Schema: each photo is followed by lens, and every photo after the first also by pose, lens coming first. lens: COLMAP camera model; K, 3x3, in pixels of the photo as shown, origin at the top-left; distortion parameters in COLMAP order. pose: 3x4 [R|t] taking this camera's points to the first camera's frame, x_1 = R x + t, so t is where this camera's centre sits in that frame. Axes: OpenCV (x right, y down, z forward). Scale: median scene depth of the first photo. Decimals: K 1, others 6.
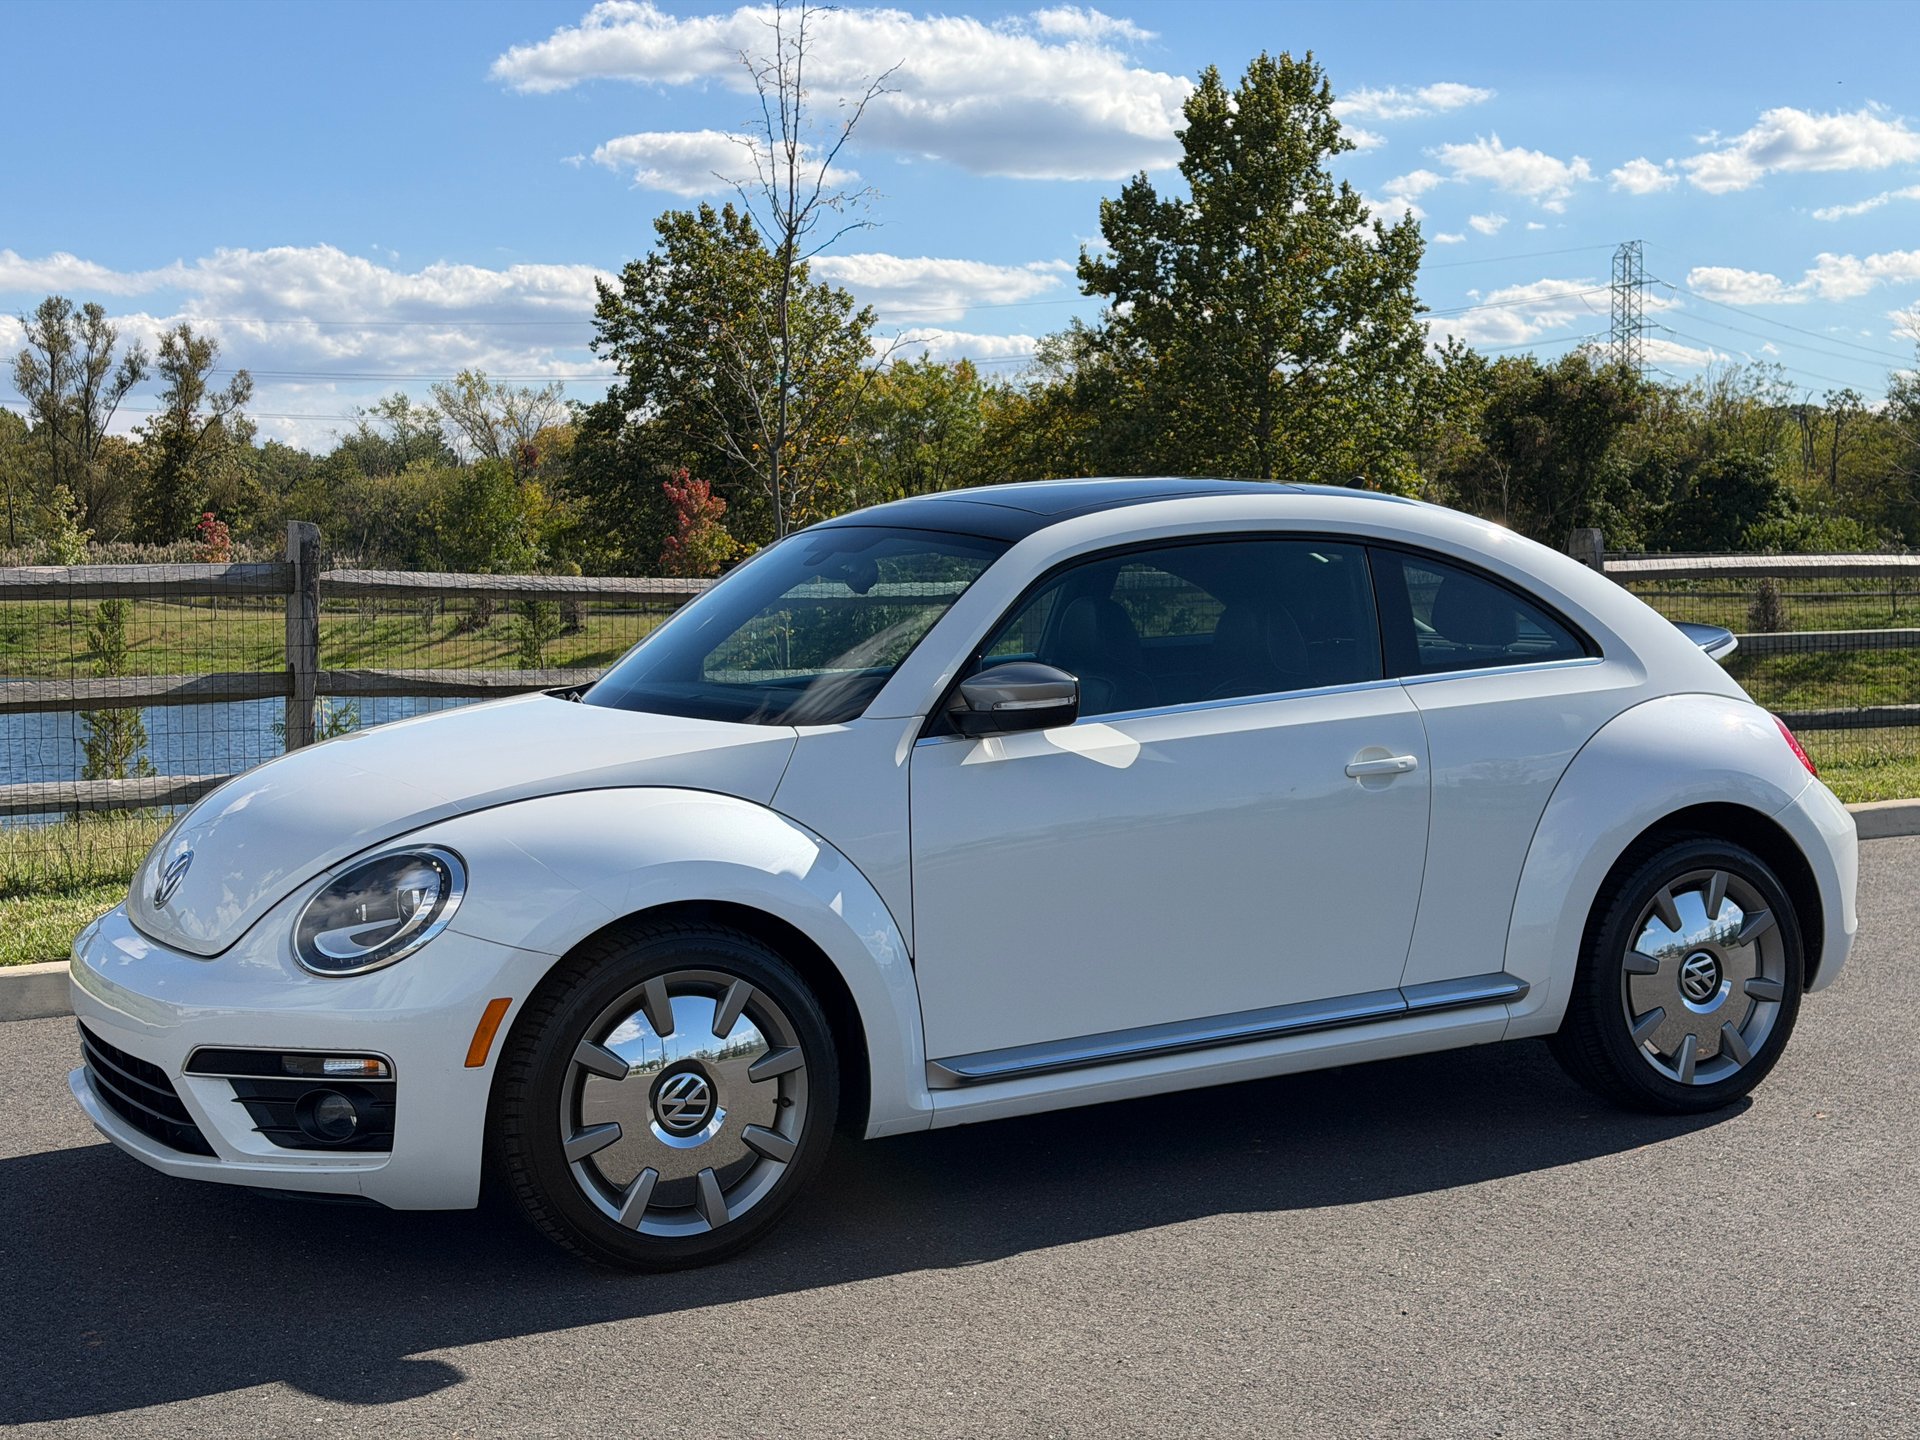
lens RADIAL K [[2680.0, 0, 975.8], [0, 2680.0, 741.2], [0, 0, 1]] dist [0.126523, 0.000000]
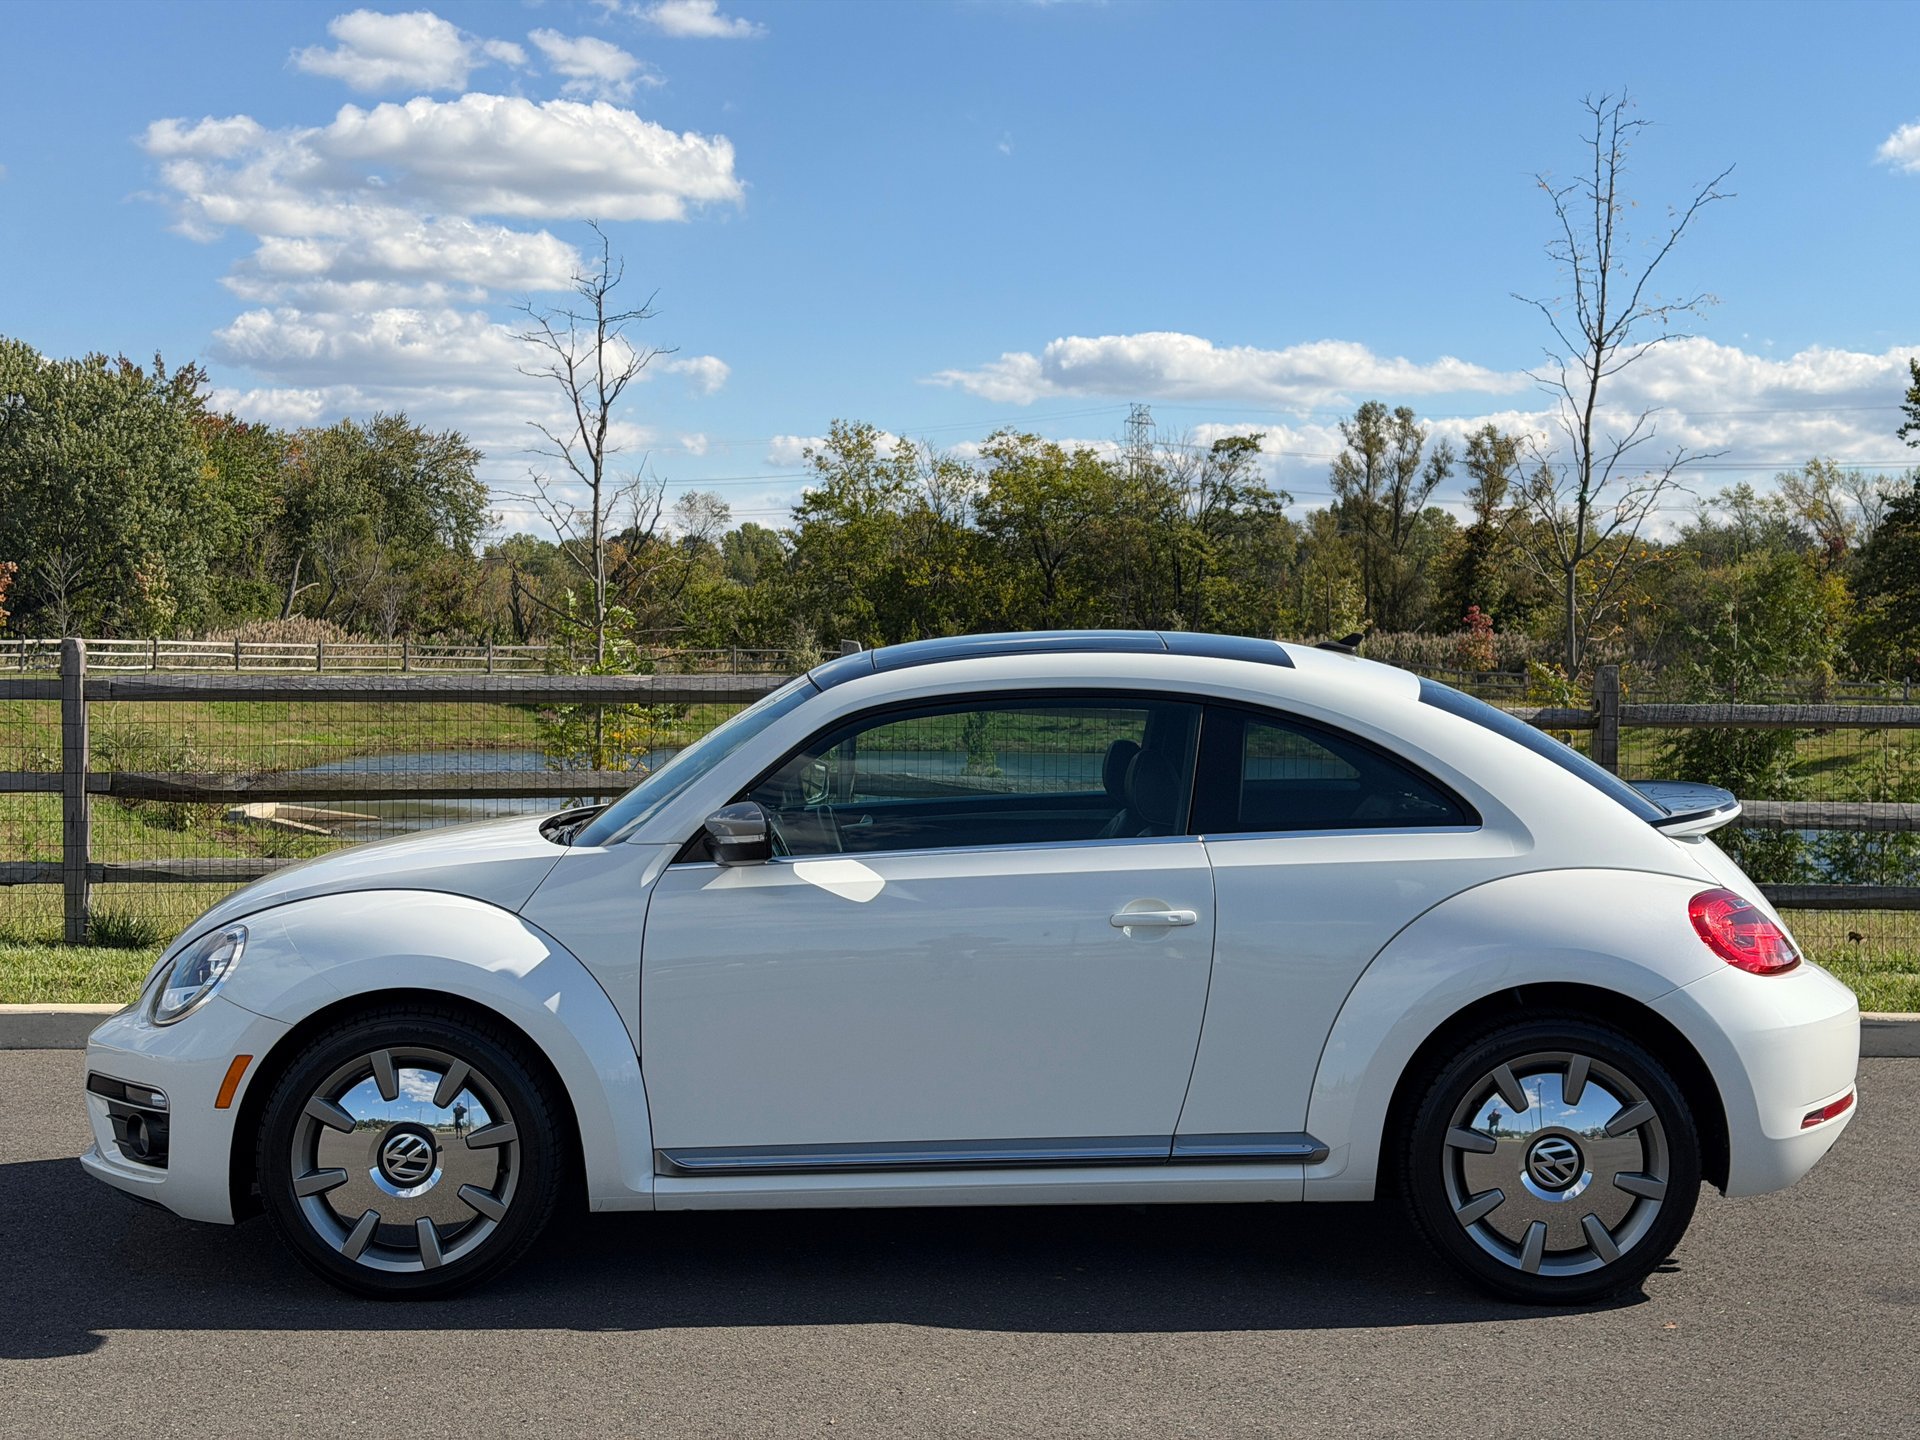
lens RADIAL K [[2680.0, 0, 989.2], [0, 2680.0, 730.3], [0, 0, 1]] dist [0.126523, 0.000000]
pose [[0.880049, 0.039696, -0.473221, 0.561636], [-0.056940, 0.998132, -0.022163, -0.035381], [0.471457, 0.046450, 0.880665, 0.051130]]
